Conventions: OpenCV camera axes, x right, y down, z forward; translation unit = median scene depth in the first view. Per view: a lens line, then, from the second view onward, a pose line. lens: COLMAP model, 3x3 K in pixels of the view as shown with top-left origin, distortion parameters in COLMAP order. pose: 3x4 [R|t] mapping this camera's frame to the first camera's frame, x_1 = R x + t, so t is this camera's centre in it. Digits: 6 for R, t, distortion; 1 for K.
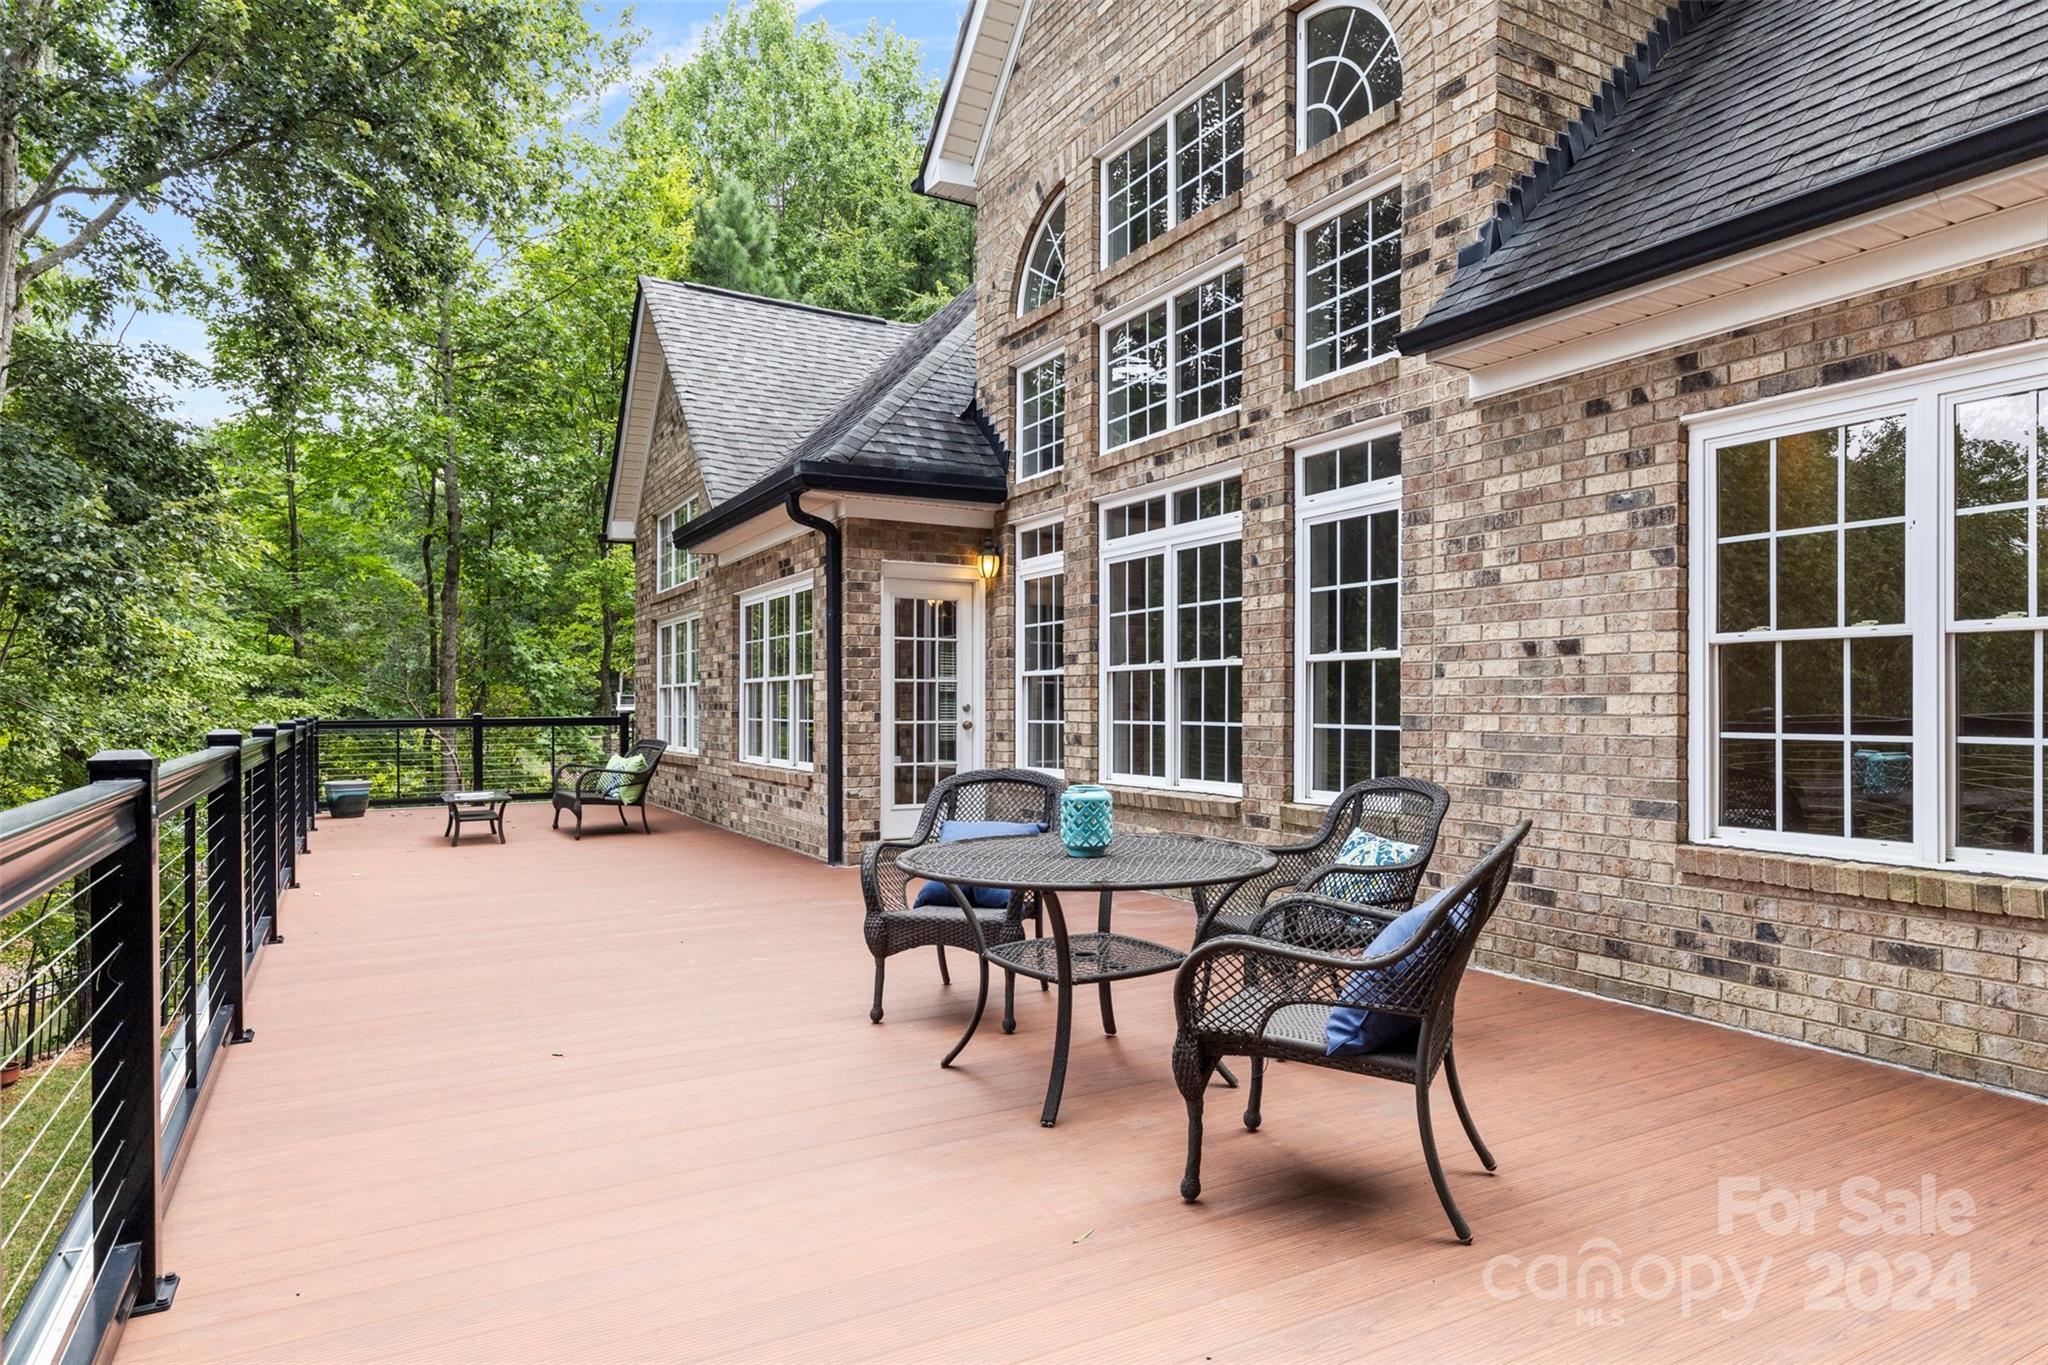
lens RADIAL K [[1212.3, 0, 1016.6], [0, 1212.3, 687.0], [0, 0, 1]] dist [0.000867, 0.000729]
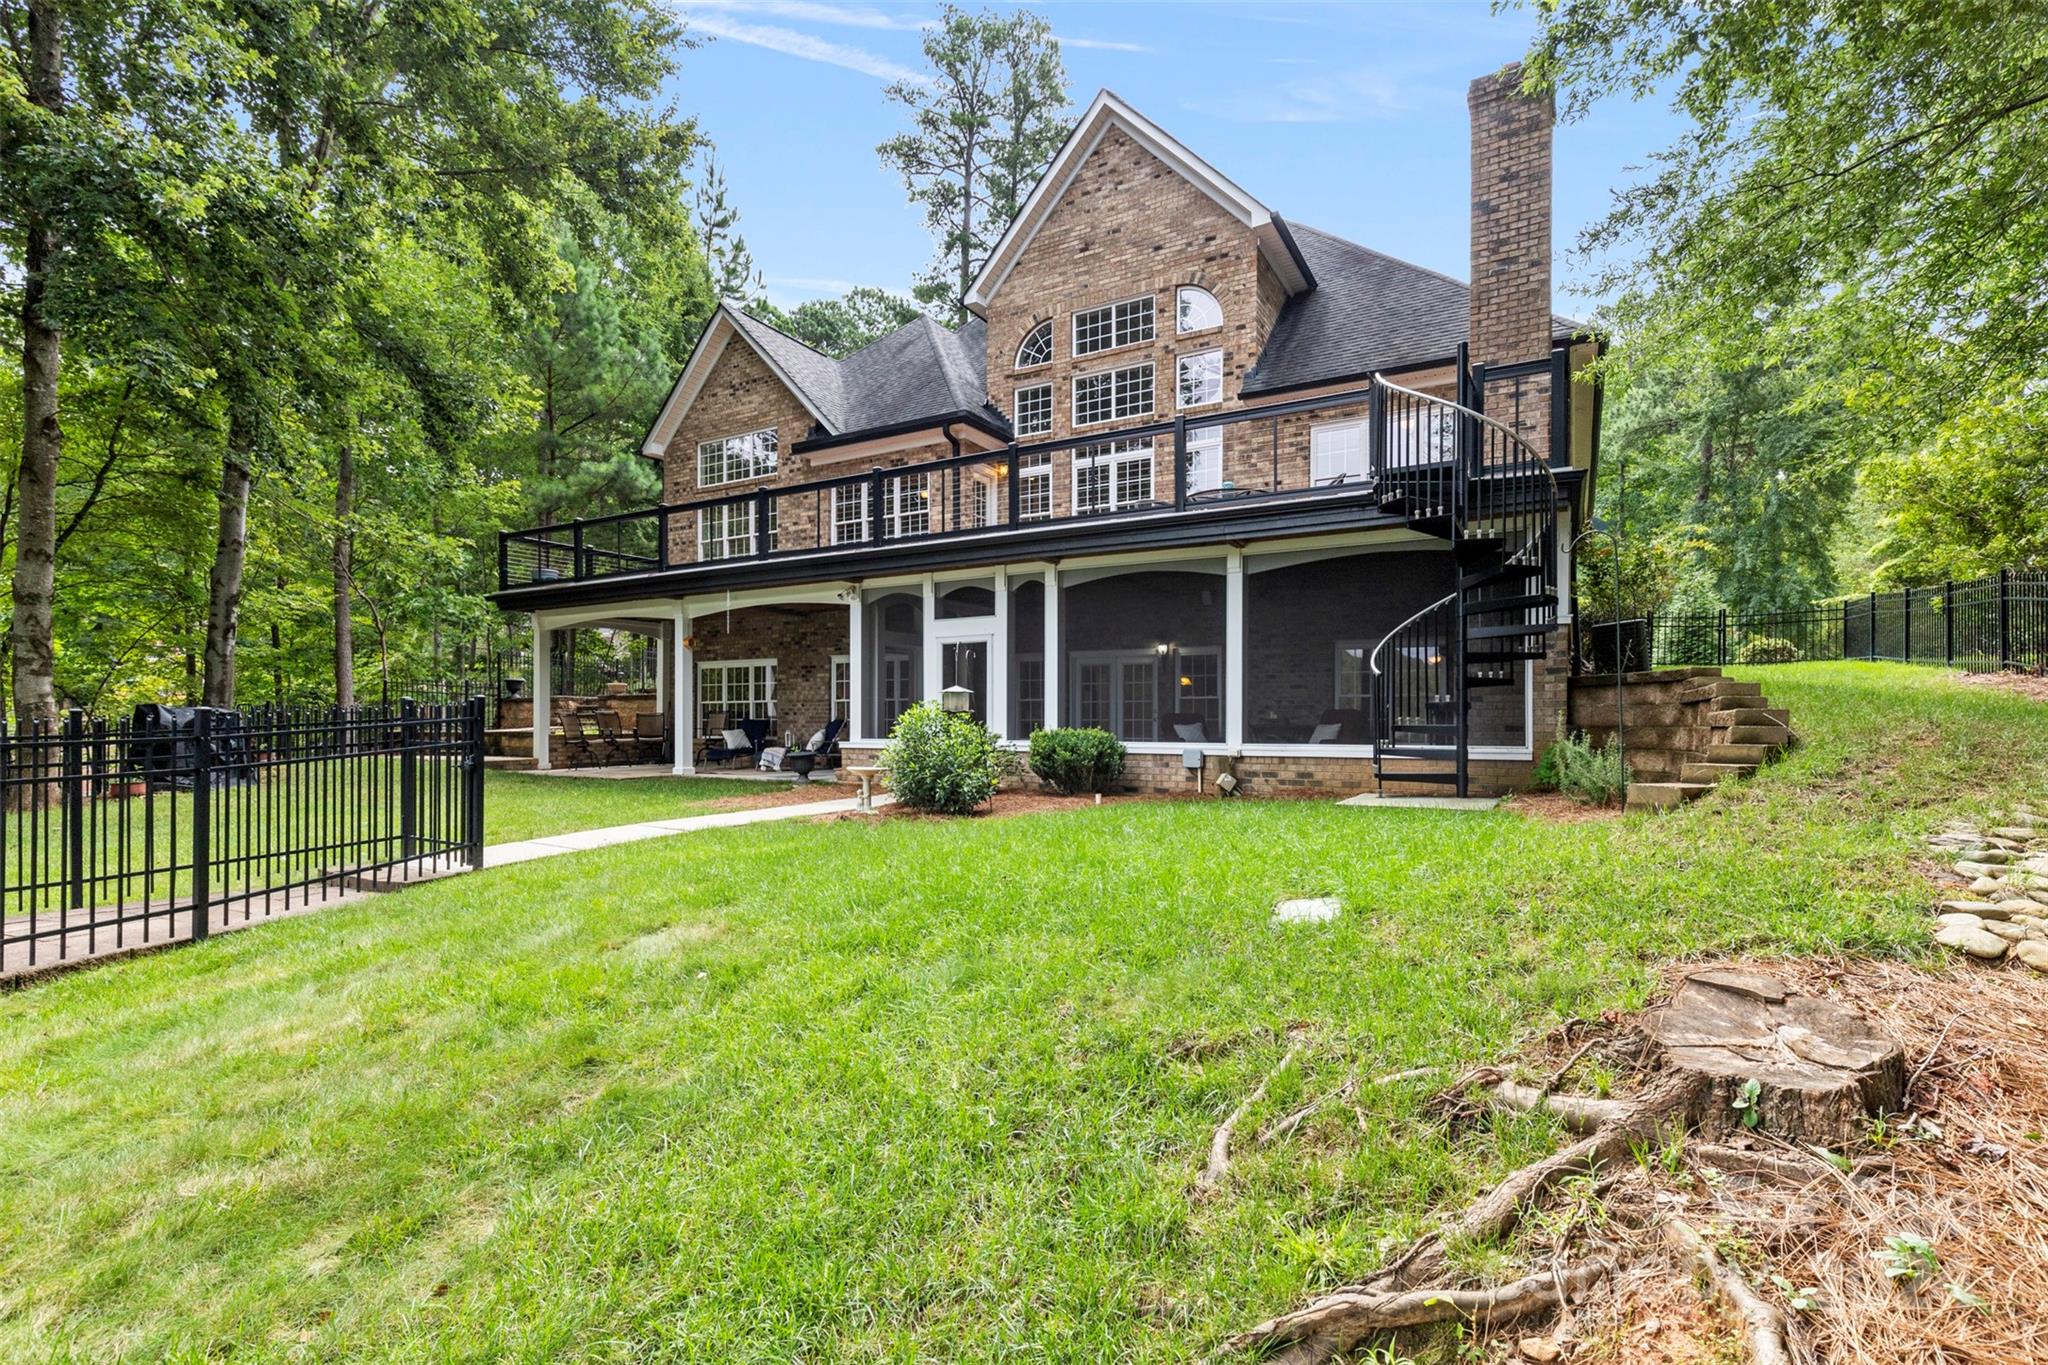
lens RADIAL K [[937.6, 0, 1032.5], [0, 937.6, 694.8], [0, 0, 1]] dist [0.001012, 0.000119]
pose [[0.856203, 0.003248, 0.516629, -1.187159], [-0.003446, 0.999994, -0.000576, 0.438318], [-0.516628, -0.001287, 0.856209, -0.772764]]
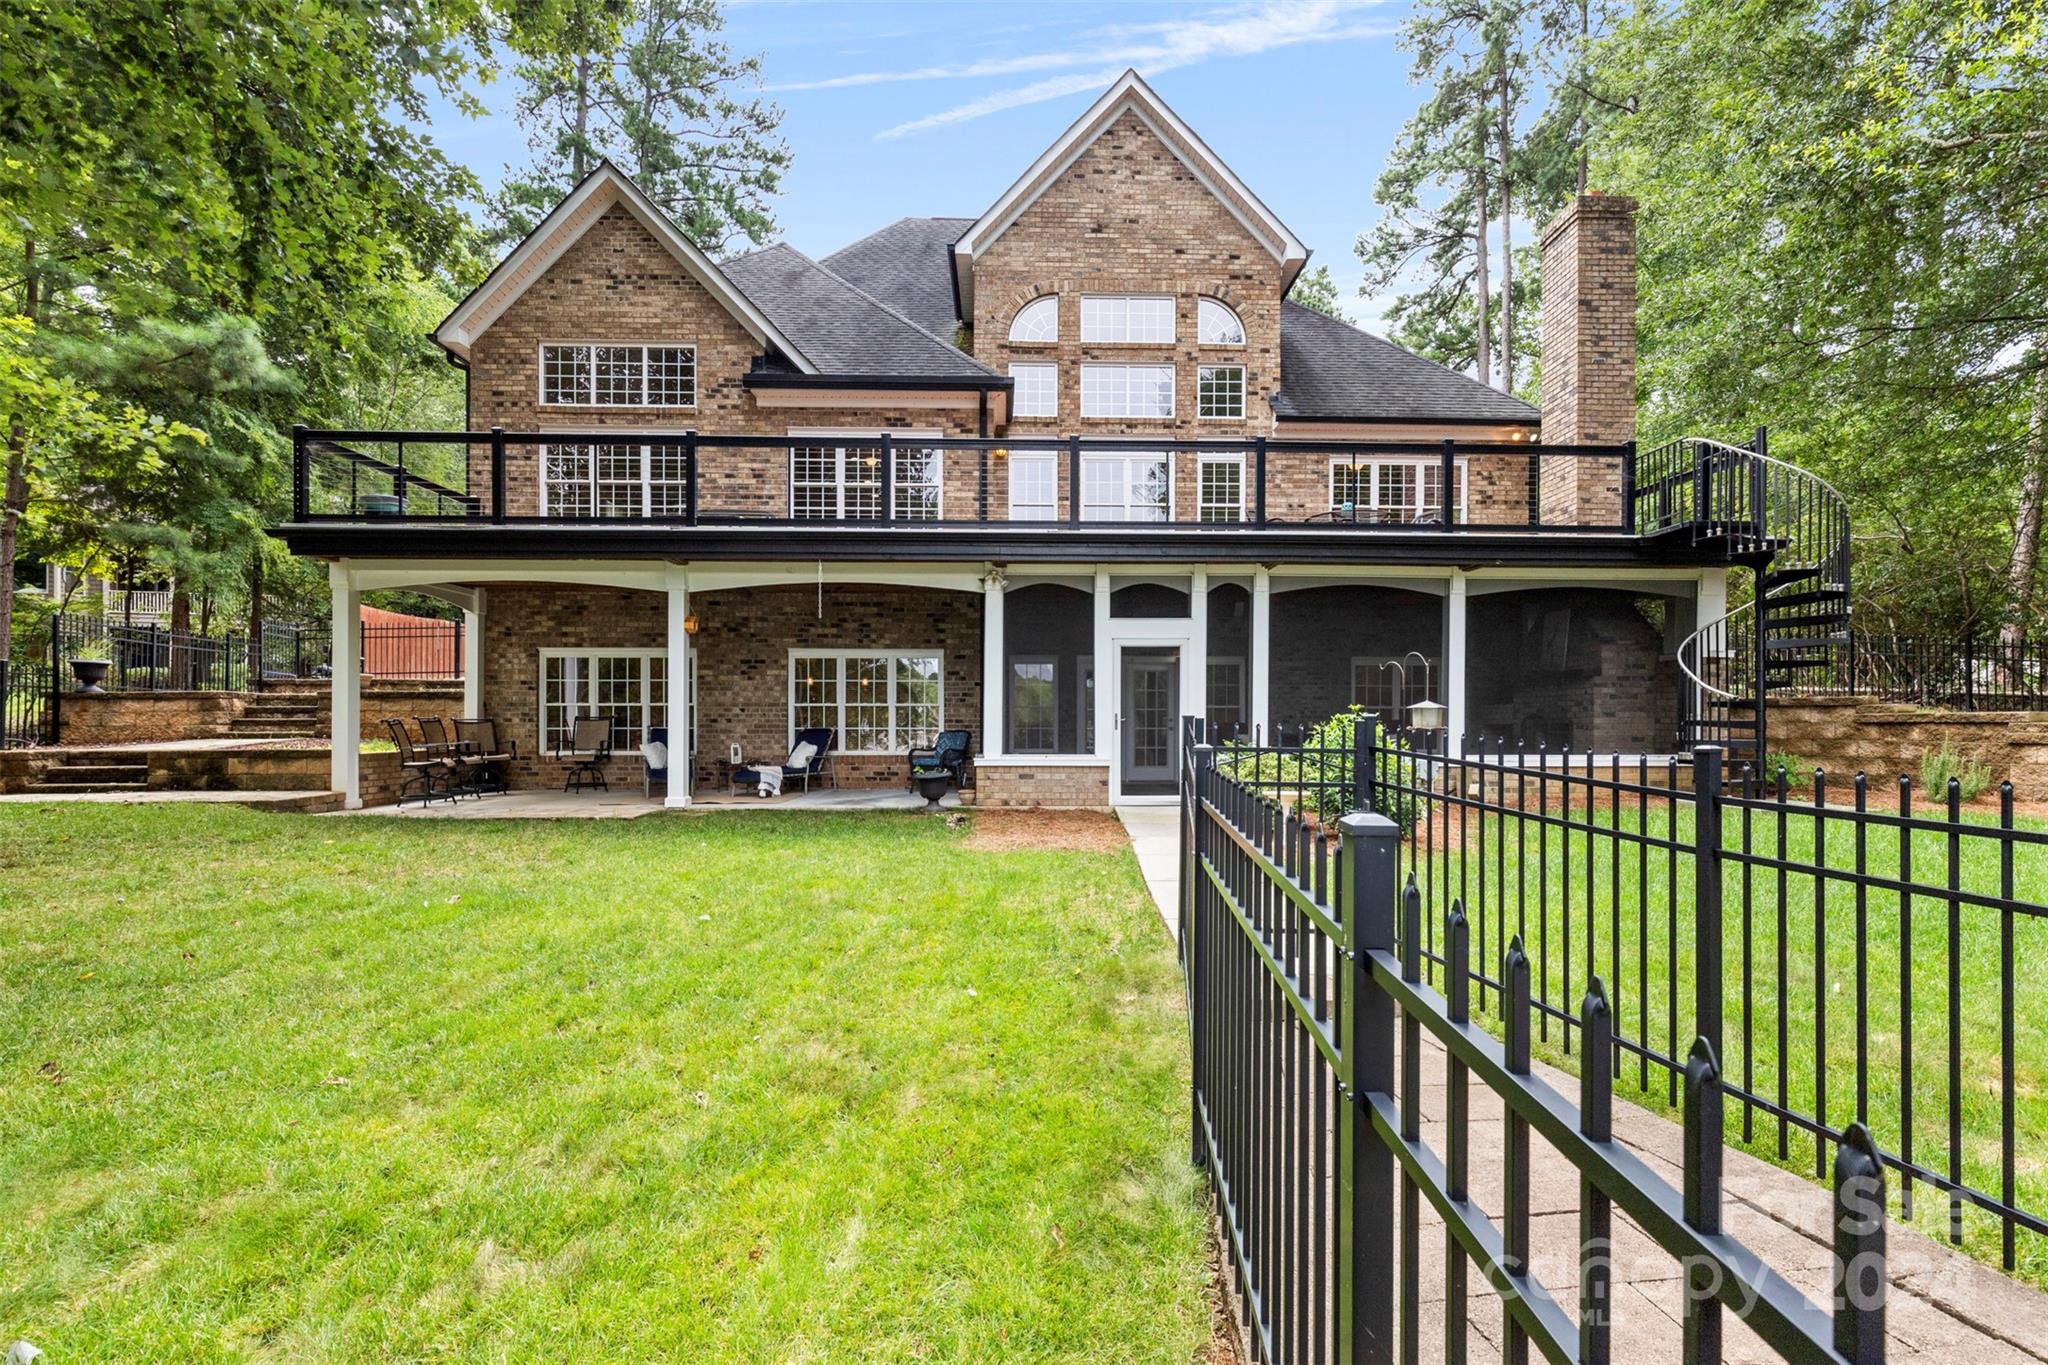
lens RADIAL K [[937.6, 0, 1025.2], [0, 937.6, 698.6], [0, 0, 1]] dist [0.001012, 0.000119]
pose [[0.456023, 0.008928, 0.889923, -1.884627], [-0.017988, 0.999838, -0.000813, 0.433640], [-0.889786, -0.015637, 0.456109, 0.259298]]
